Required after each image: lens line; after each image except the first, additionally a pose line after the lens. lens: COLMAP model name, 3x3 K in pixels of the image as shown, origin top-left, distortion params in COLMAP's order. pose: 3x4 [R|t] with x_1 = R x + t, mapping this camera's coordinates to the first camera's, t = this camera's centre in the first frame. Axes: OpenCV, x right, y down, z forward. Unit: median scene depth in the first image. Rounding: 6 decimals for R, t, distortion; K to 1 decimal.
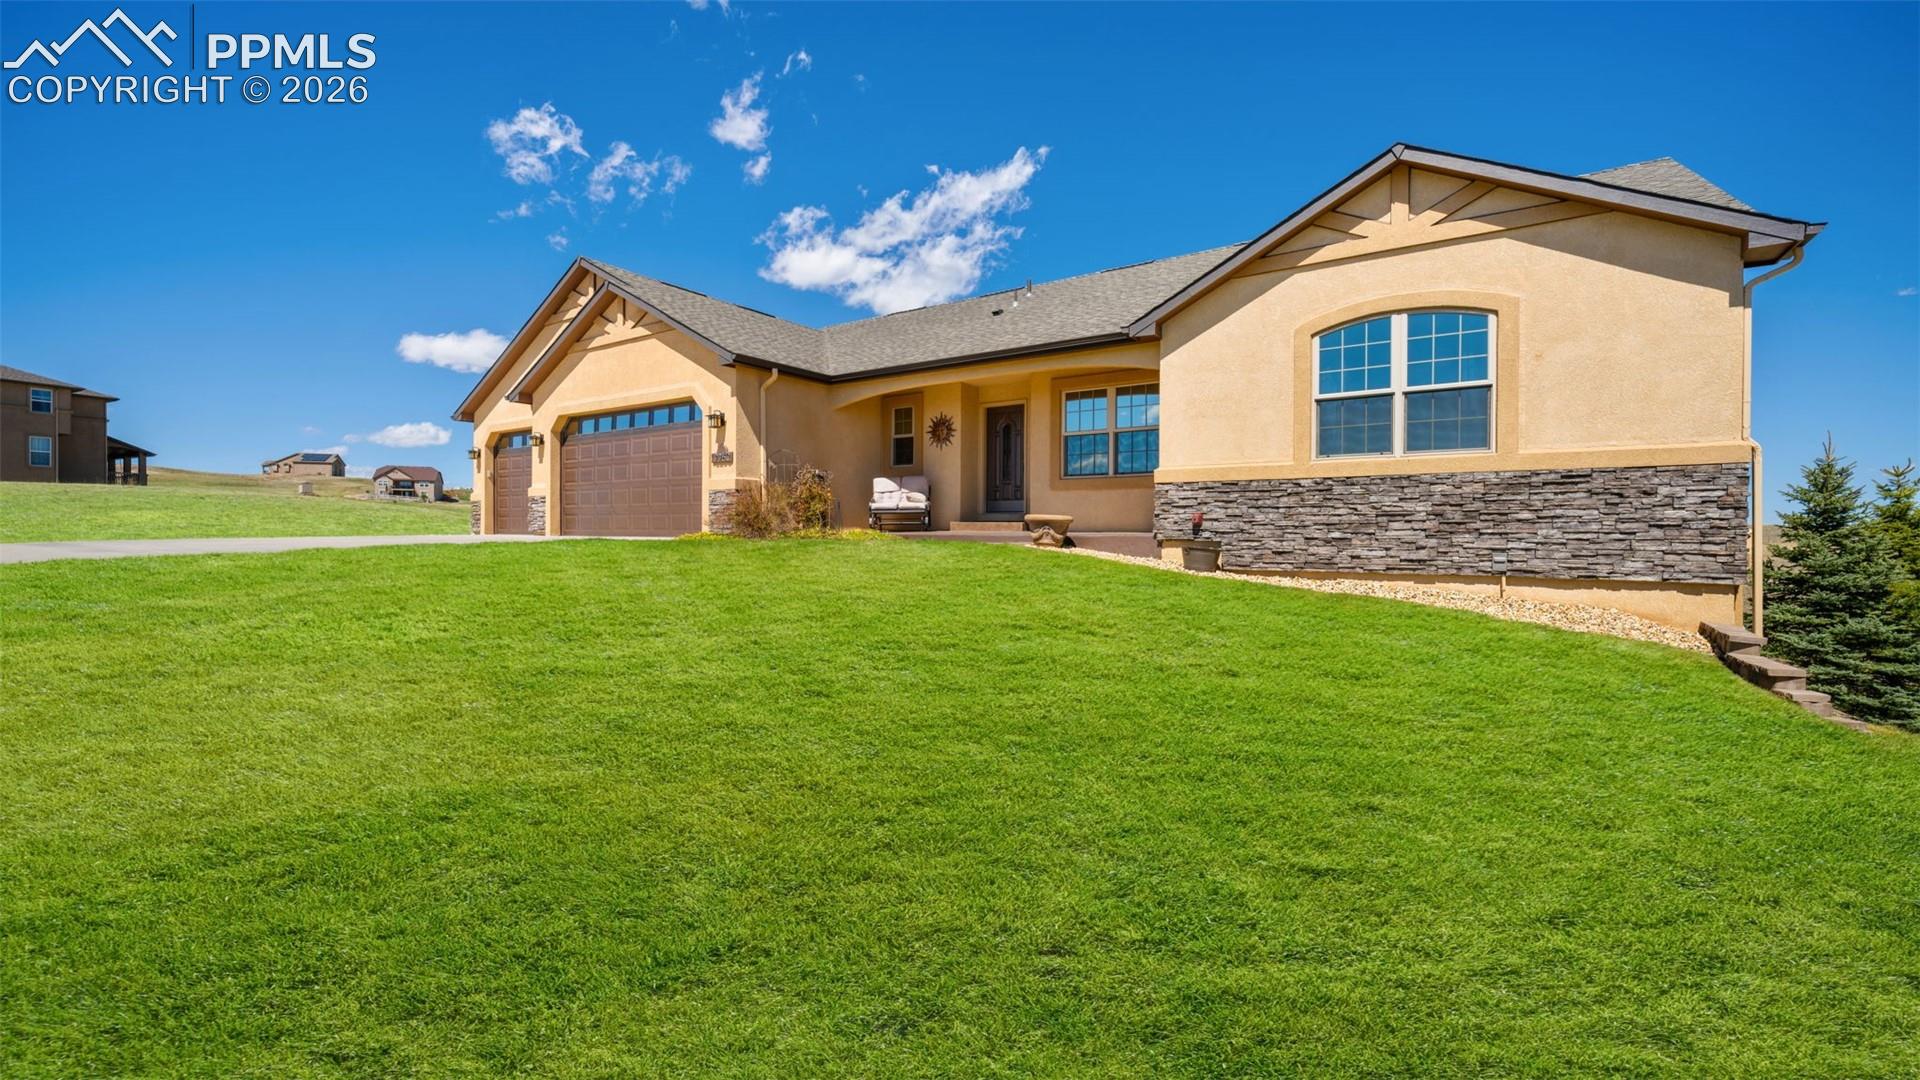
lens RADIAL K [[774.2, 0, 960.1], [0, 774.2, 535.2], [0, 0, 1]] dist [-0.000783, -0.001195]
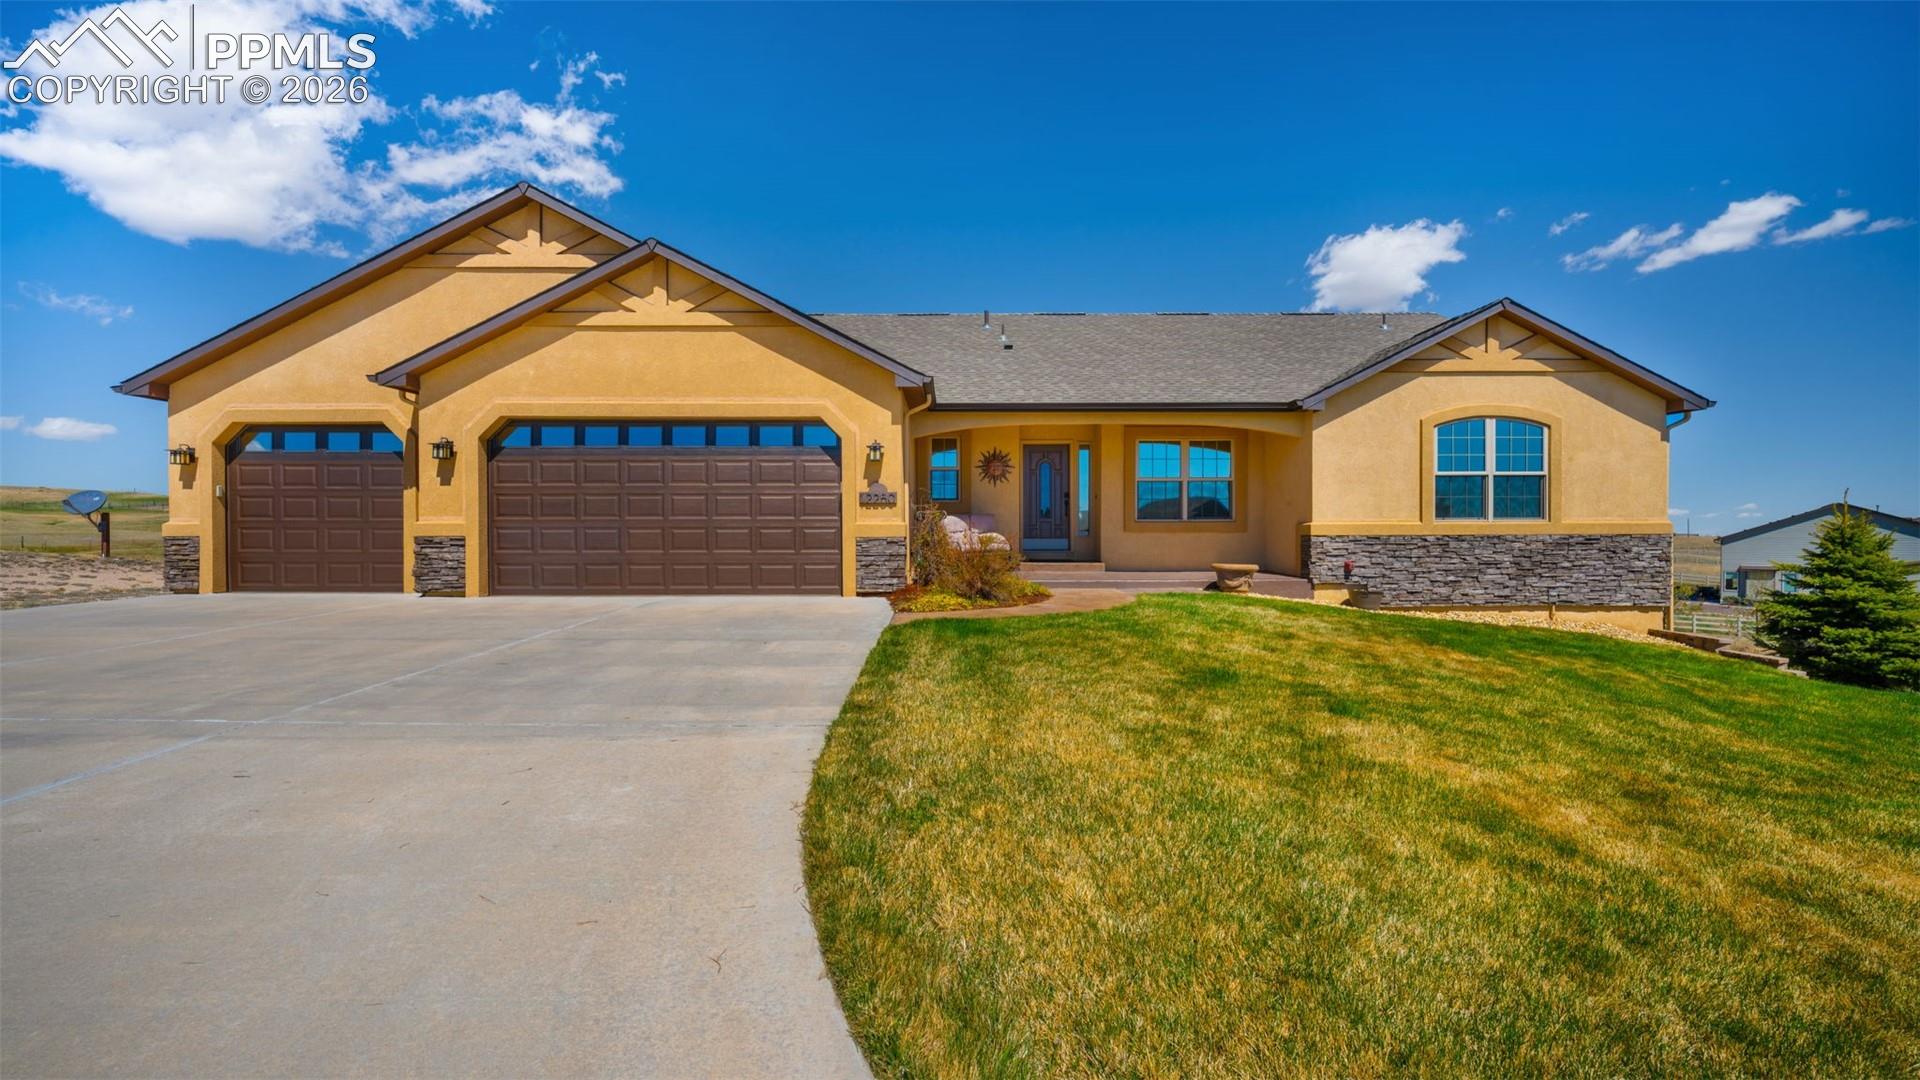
lens RADIAL K [[774.2, 0, 960.1], [0, 774.2, 536.5], [0, 0, 1]] dist [-0.000783, -0.001195]
pose [[0.820379, -0.011987, 0.571695, -0.977696], [0.009023, 0.999927, 0.008018, -0.091656], [-0.571750, -0.001419, 0.820427, 0.393890]]
